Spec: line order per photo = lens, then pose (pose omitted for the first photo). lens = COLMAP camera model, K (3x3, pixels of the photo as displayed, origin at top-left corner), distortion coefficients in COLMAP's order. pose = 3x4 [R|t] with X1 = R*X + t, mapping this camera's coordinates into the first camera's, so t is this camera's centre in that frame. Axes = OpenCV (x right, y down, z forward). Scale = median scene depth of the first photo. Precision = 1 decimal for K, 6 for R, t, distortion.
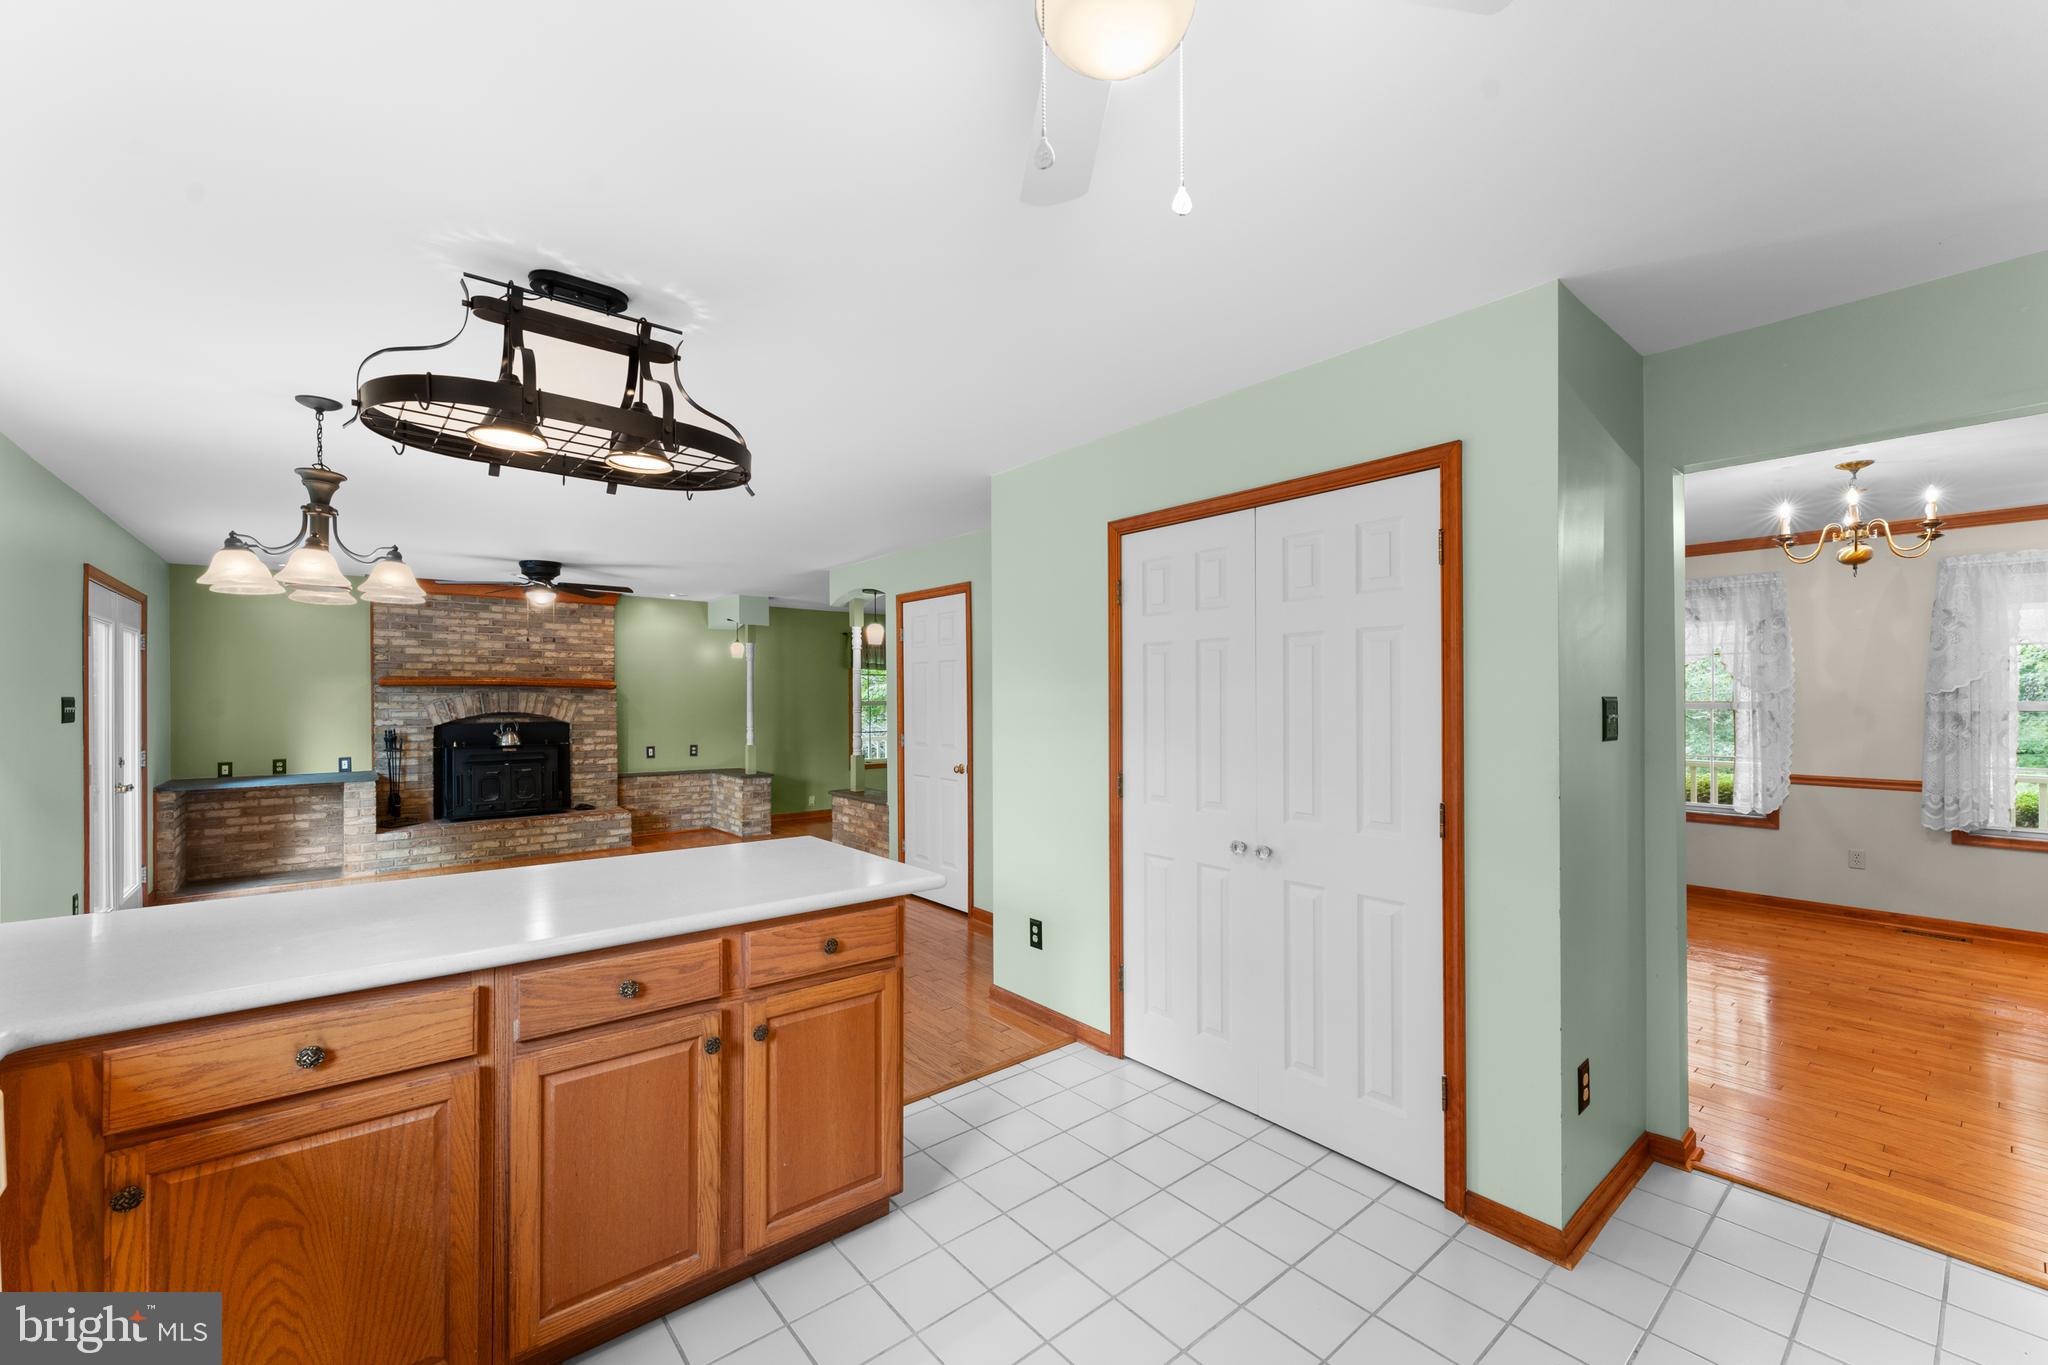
lens RADIAL K [[817.5, 0, 1023.5], [0, 817.5, 699.1], [0, 0, 1]] dist [0.001673, -0.000423]
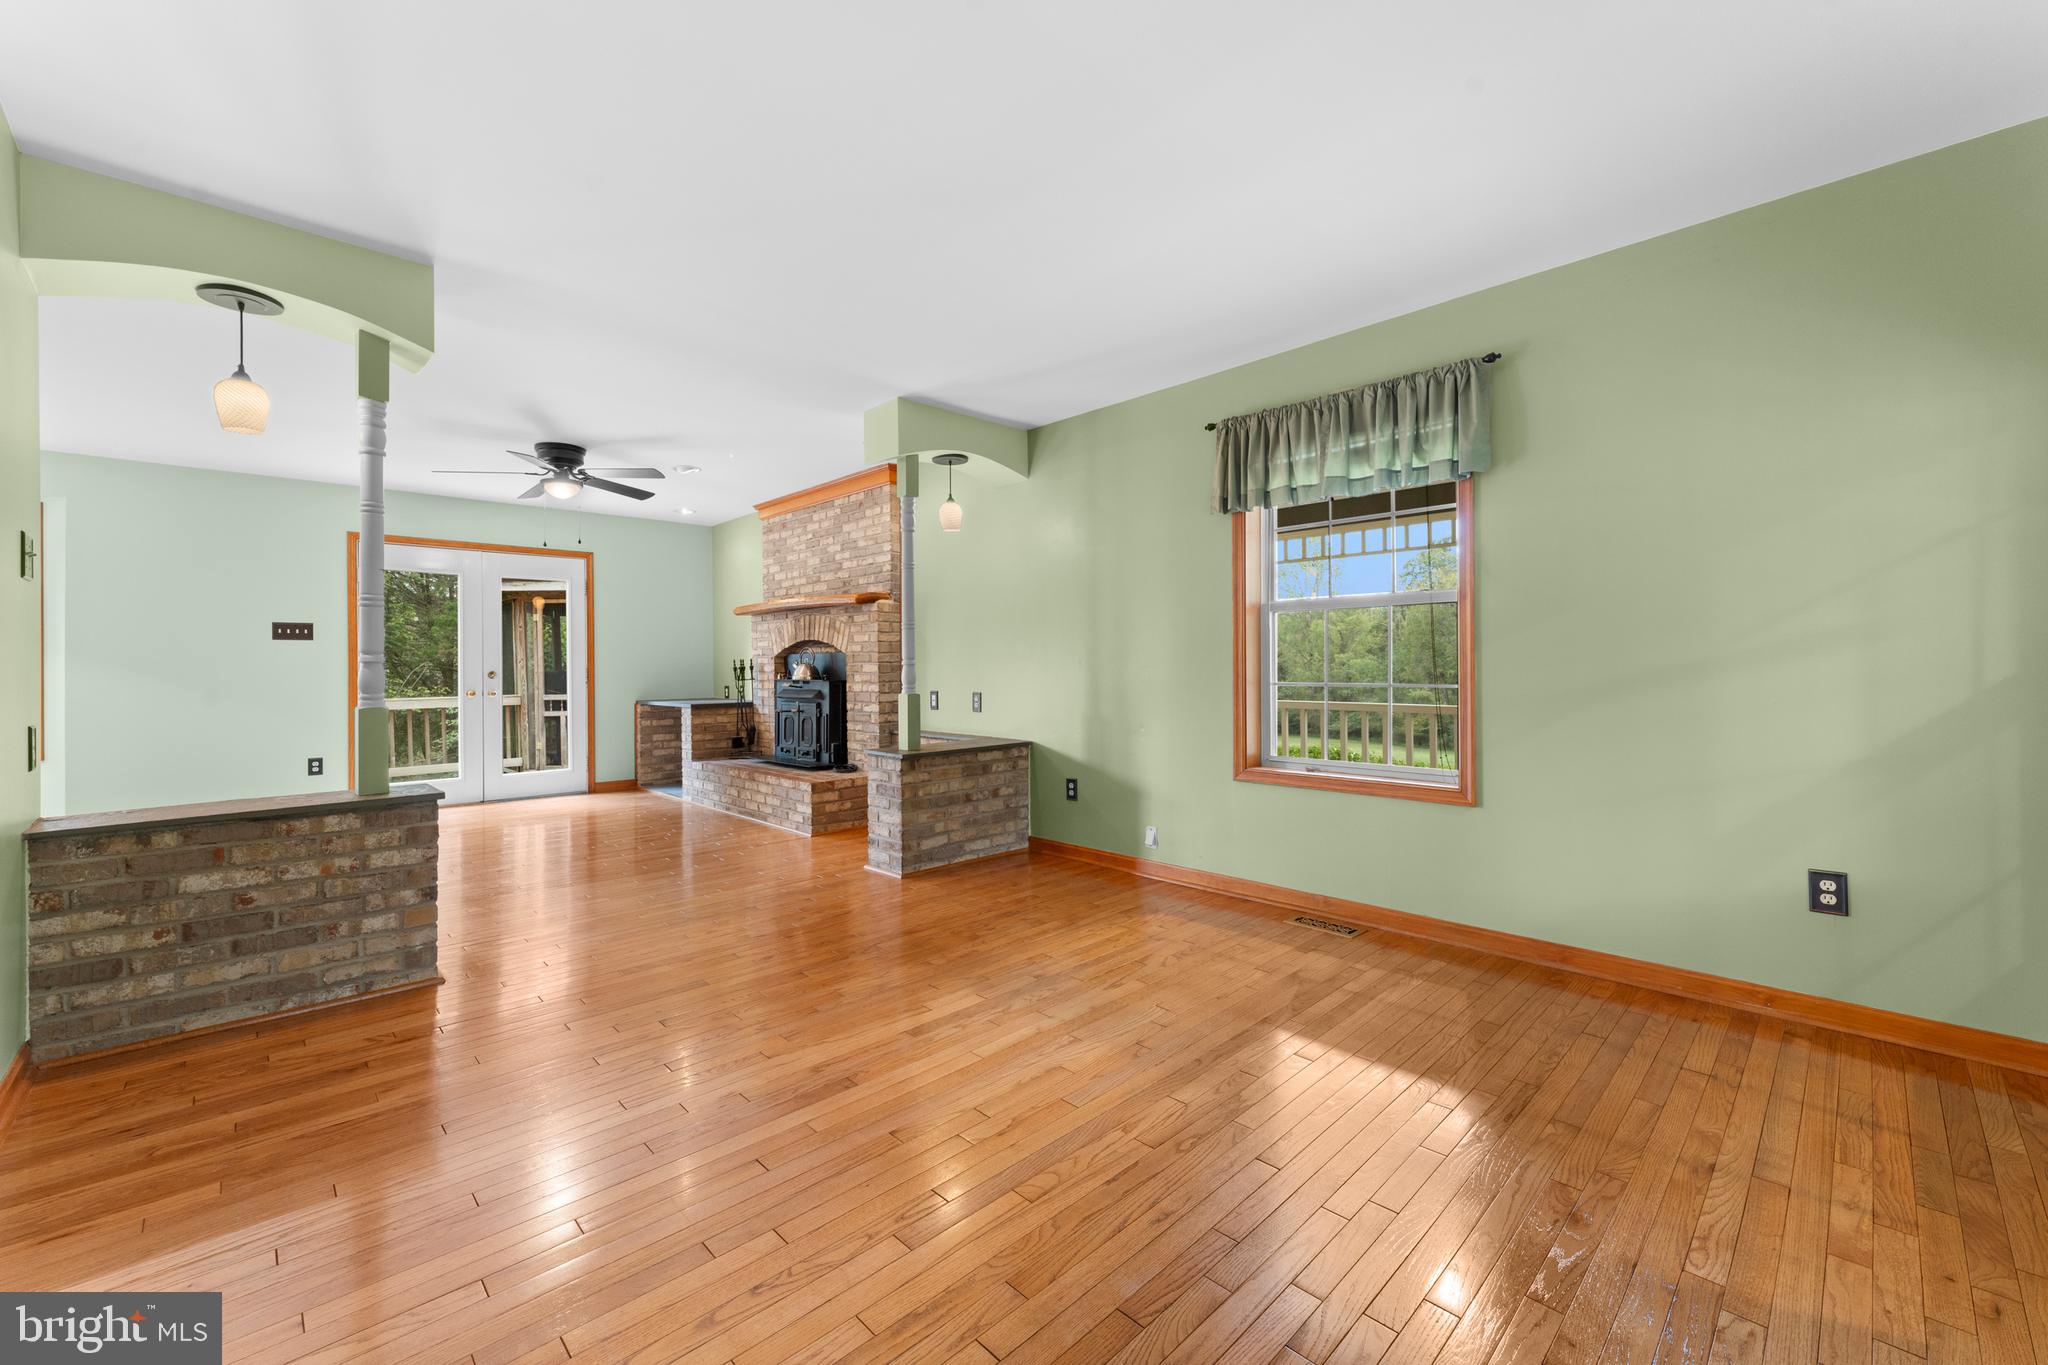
lens RADIAL K [[817.5, 0, 1016.9], [0, 817.5, 663.9], [0, 0, 1]] dist [0.001673, -0.000423]
pose [[0.068902, -0.001682, -0.997622, 0.212019], [0.007087, 0.999974, -0.001197, 0.043023], [0.997598, -0.006988, 0.068912, 1.160265]]
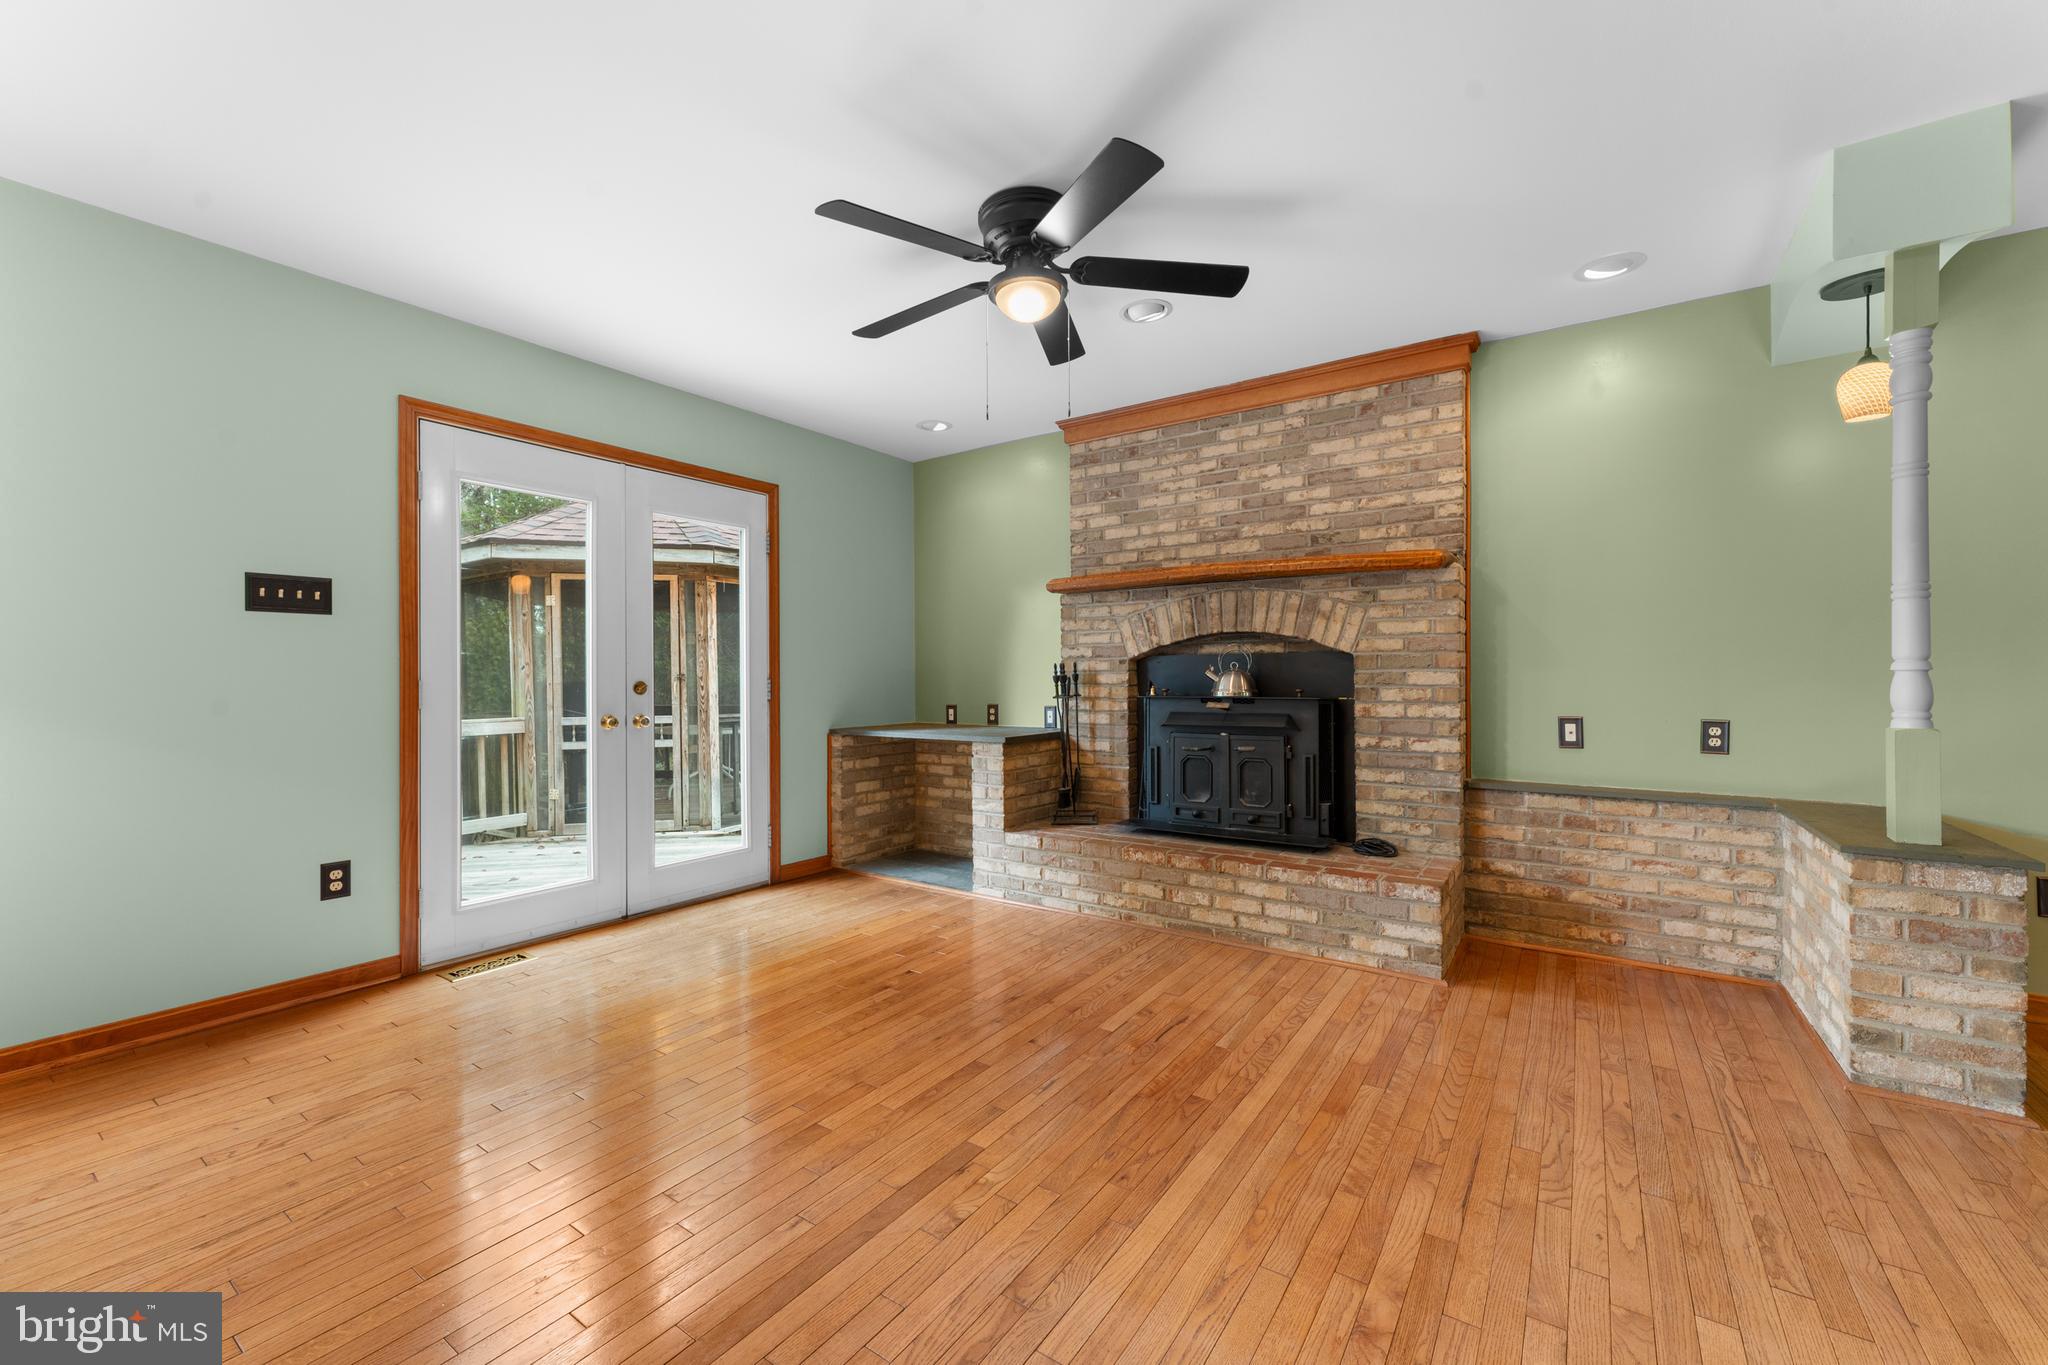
lens RADIAL K [[817.5, 0, 1020.3], [0, 817.5, 676.4], [0, 0, 1]] dist [0.001673, -0.000423]
pose [[0.261150, -0.000777, -0.965298, -0.177694], [0.002662, 0.999996, -0.000085, 0.043571], [0.965295, -0.002548, 0.261151, 0.743982]]
